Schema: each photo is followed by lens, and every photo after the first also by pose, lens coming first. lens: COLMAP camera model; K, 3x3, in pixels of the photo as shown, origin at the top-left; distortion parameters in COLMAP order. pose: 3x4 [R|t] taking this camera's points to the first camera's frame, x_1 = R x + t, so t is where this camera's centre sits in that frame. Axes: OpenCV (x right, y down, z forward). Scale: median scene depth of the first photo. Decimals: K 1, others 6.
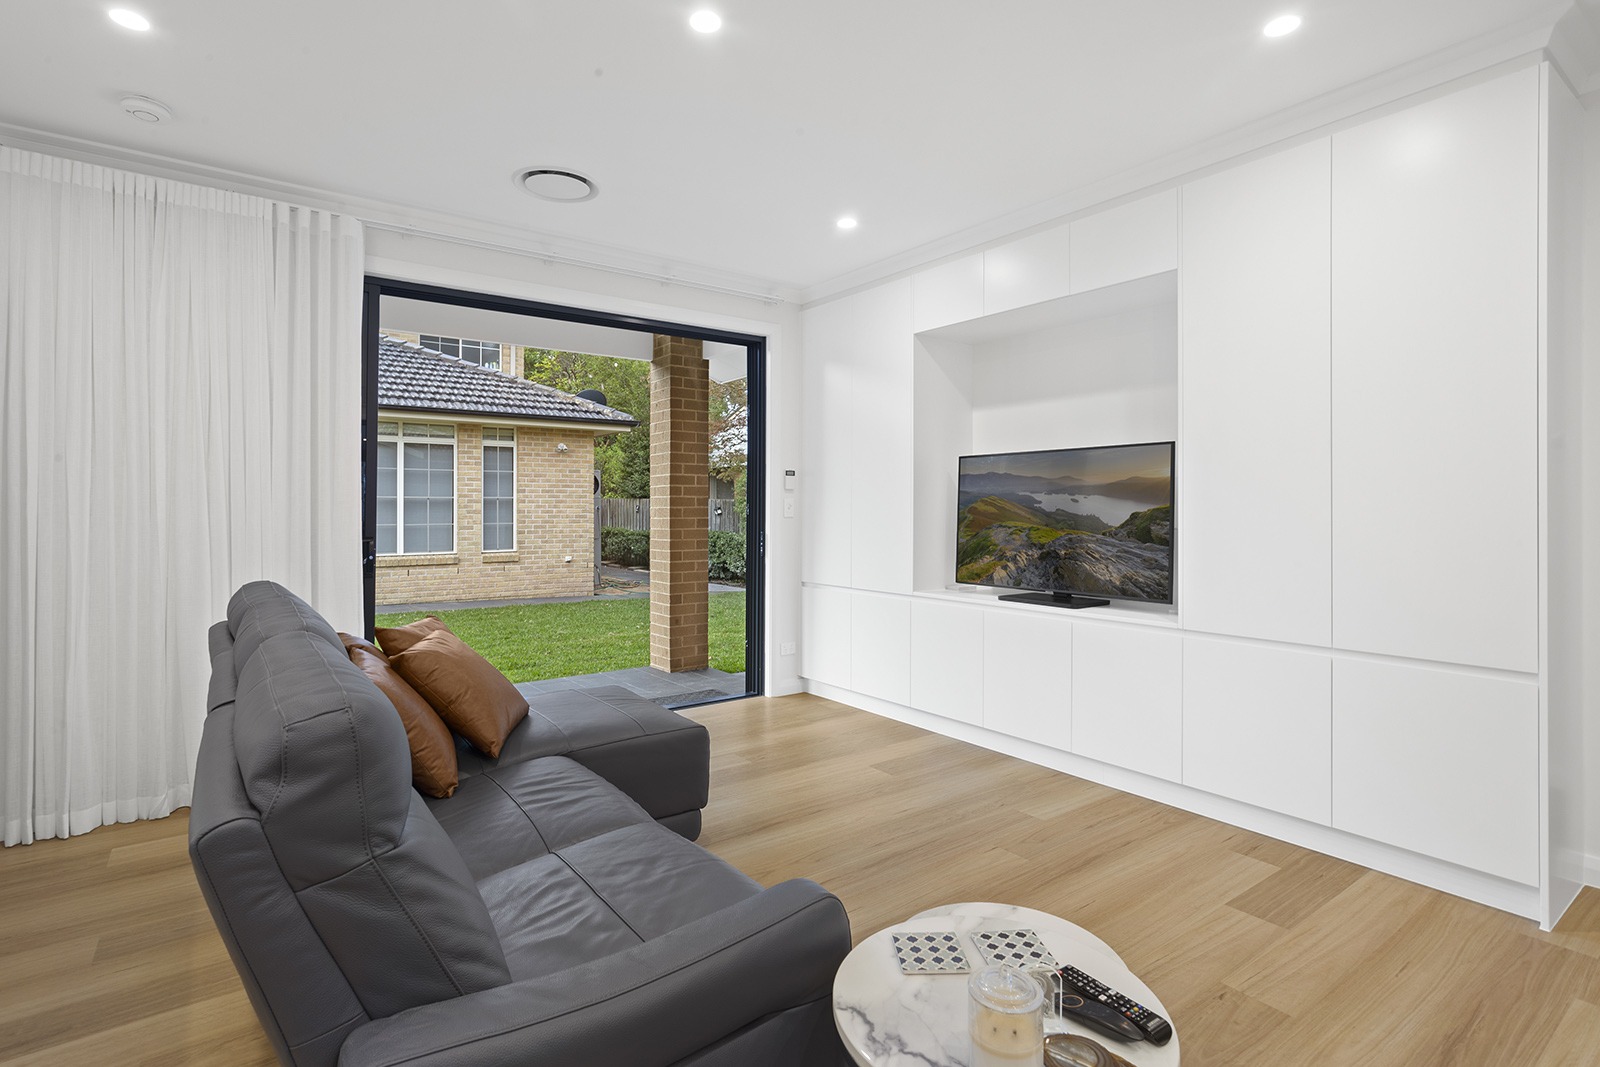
lens RADIAL K [[774.8, 0, 779.1], [0, 774.8, 510.0], [0, 0, 1]] dist [-0.033277, 0.041202]
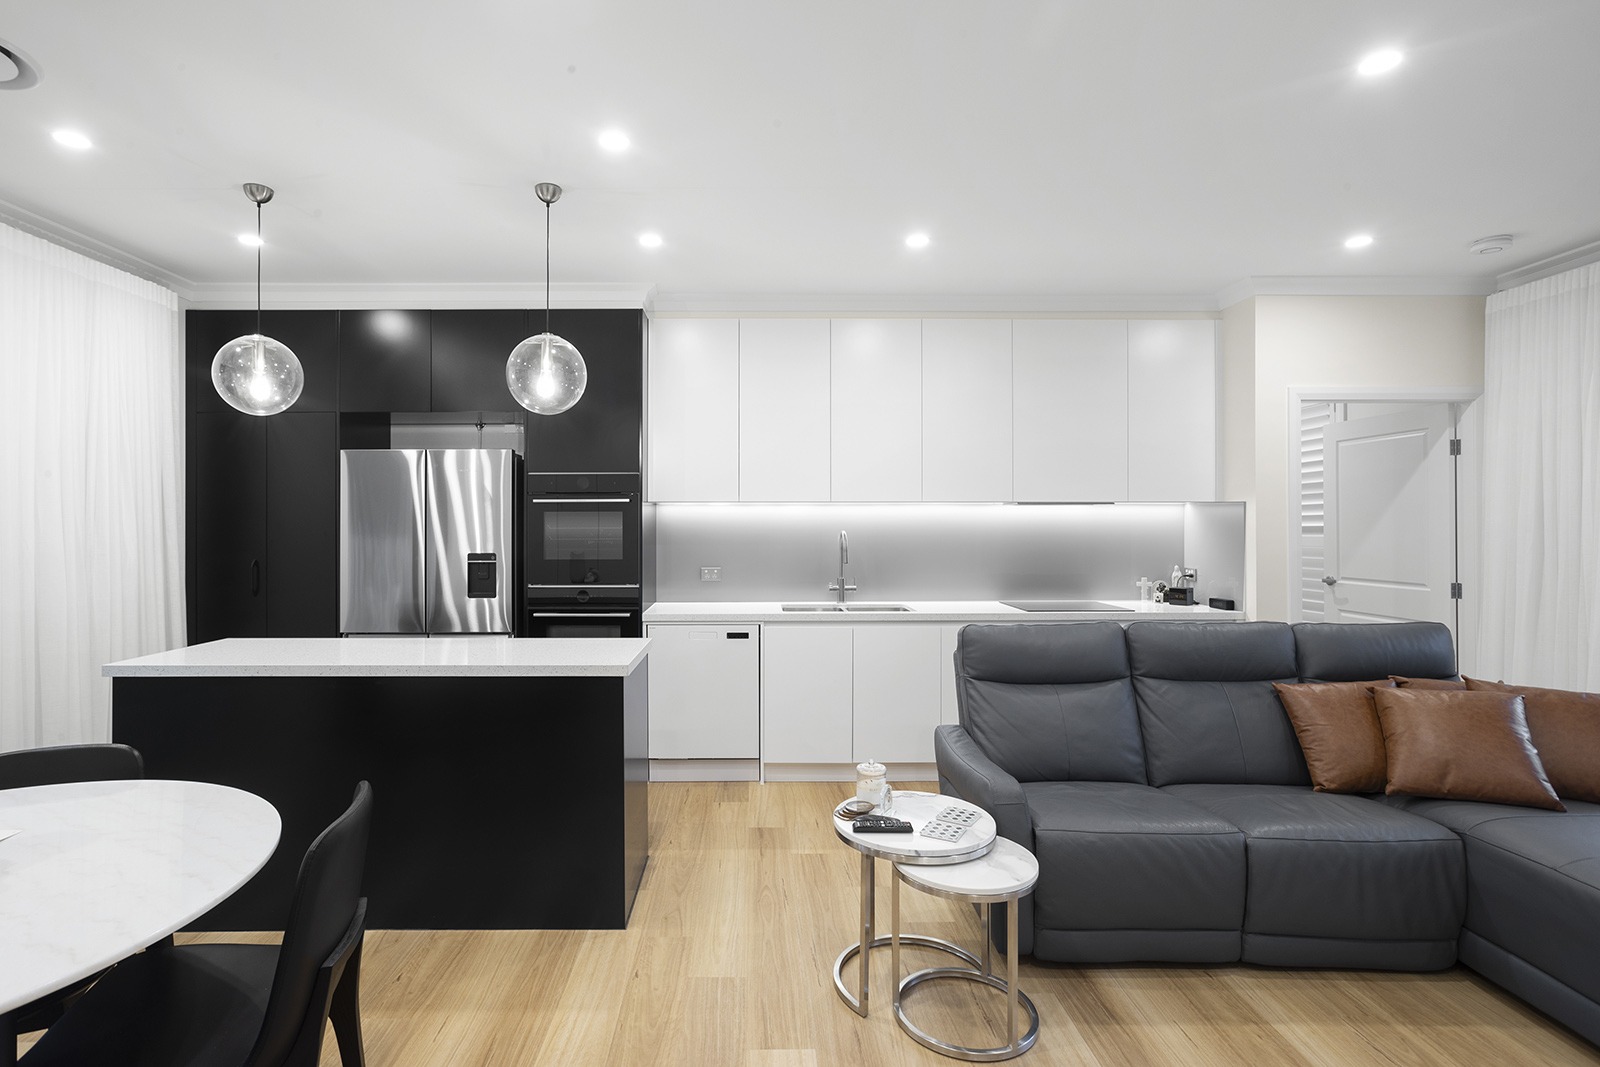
lens RADIAL K [[789.3, 0, 754.9], [0, 789.3, 520.0], [0, 0, 1]] dist [-0.003964, 0.001058]
pose [[-0.583928, -0.006872, -0.811777, 0.408351], [-0.000179, 0.999965, -0.008337, -0.024852], [0.811806, -0.004723, -0.583909, 0.345019]]
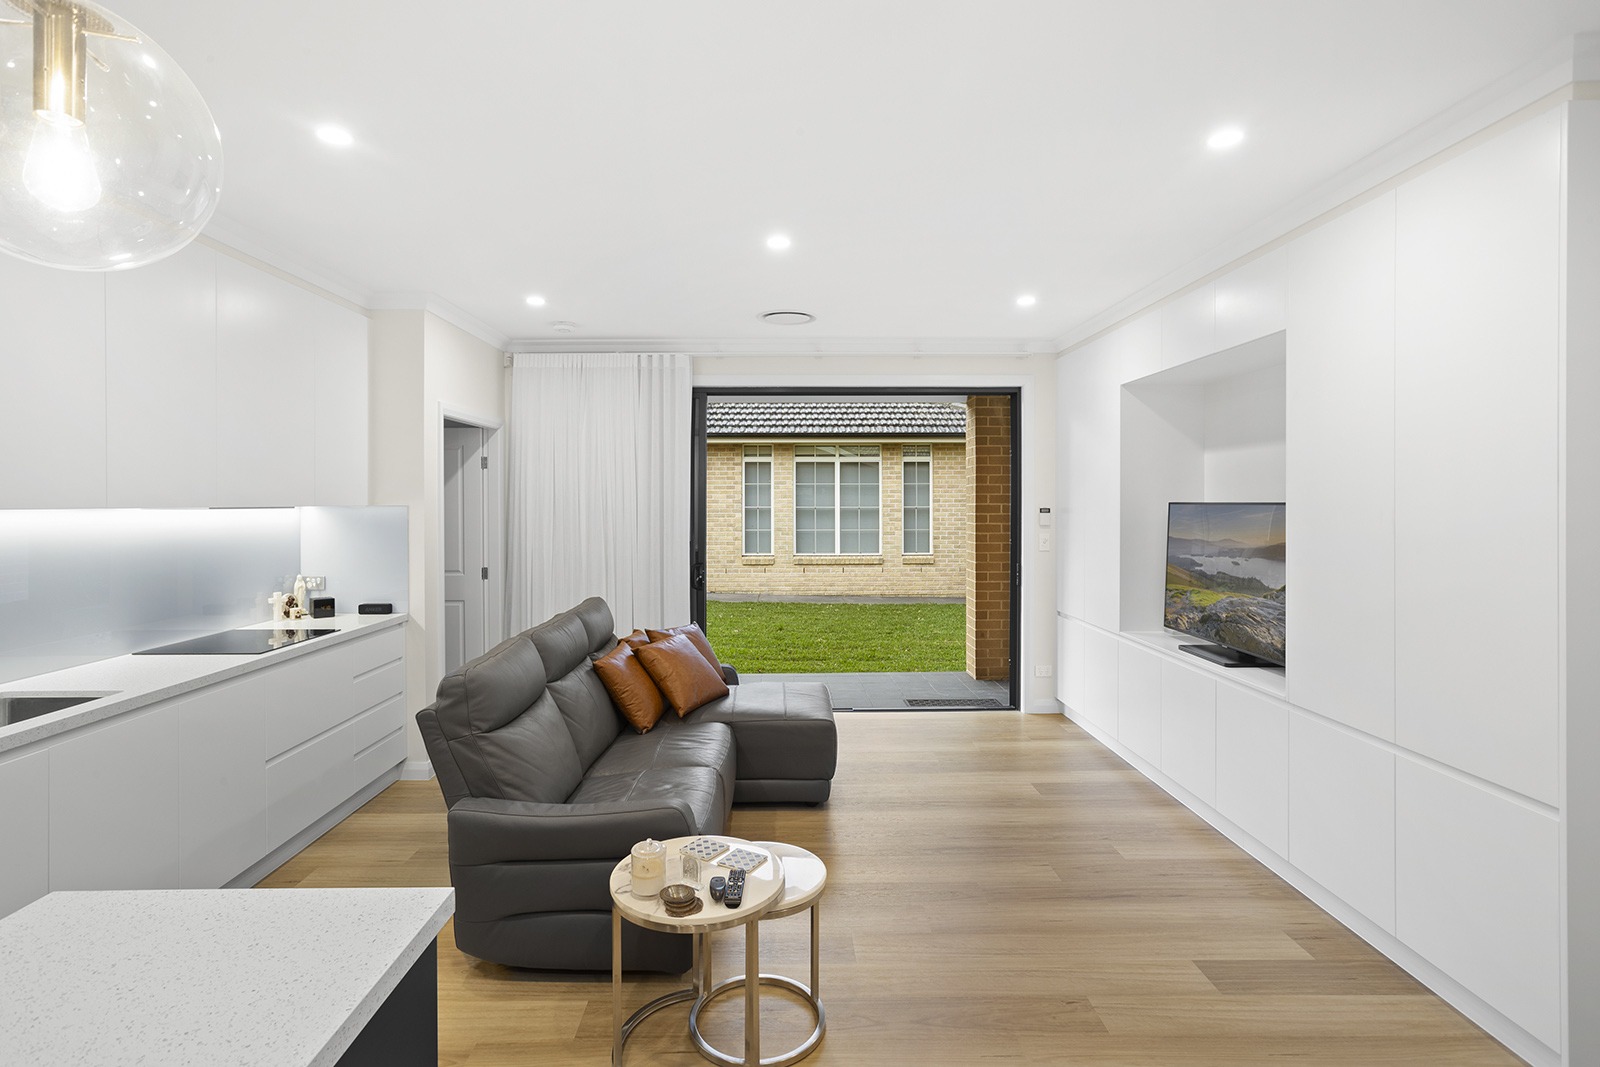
lens RADIAL K [[775.1, 0, 794.7], [0, 775.1, 518.1], [0, 0, 1]] dist [-0.009205, 0.001023]
pose [[0.820453, 0.011354, -0.571601, 0.283336], [0.001385, 0.999760, 0.021845, -0.049988], [0.571712, -0.018715, 0.820241, -0.074260]]
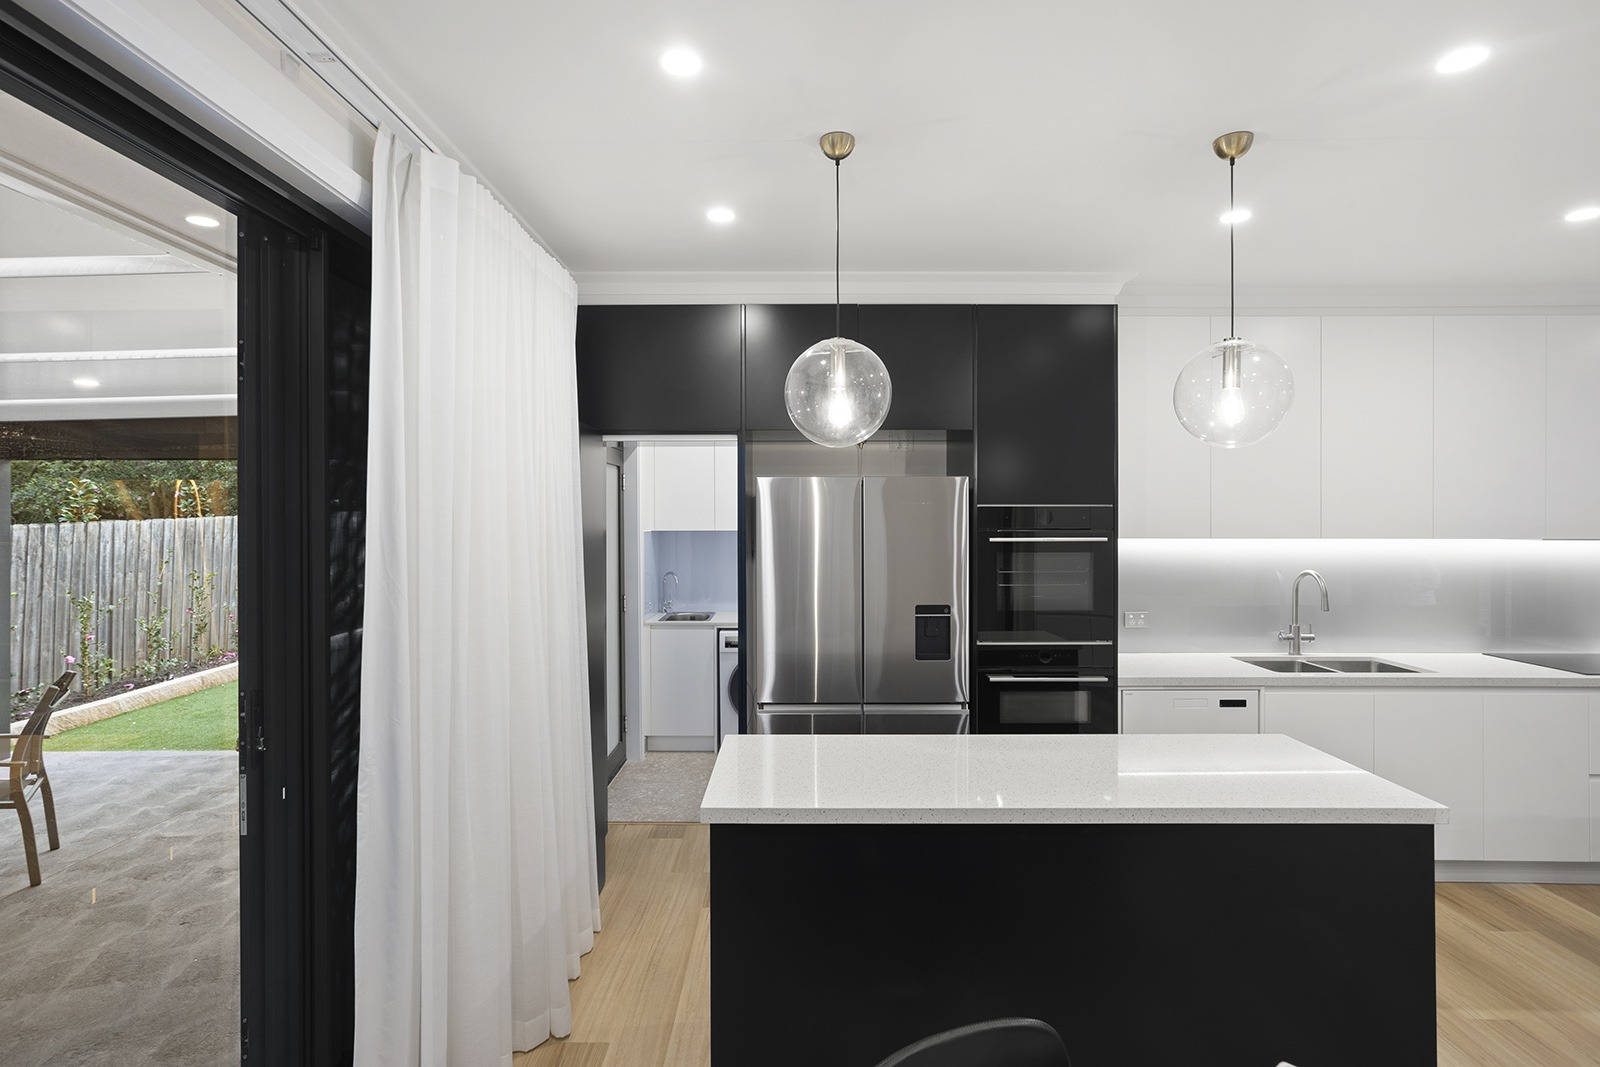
lens RADIAL K [[775.1, 0, 794.7], [0, 775.1, 518.1], [0, 0, 1]] dist [-0.009205, 0.001023]
pose [[-0.591964, -0.002961, -0.805959, 0.486438], [0.000341, 0.999992, -0.003924, -0.059435], [0.805964, -0.002598, -0.591958, 0.010871]]
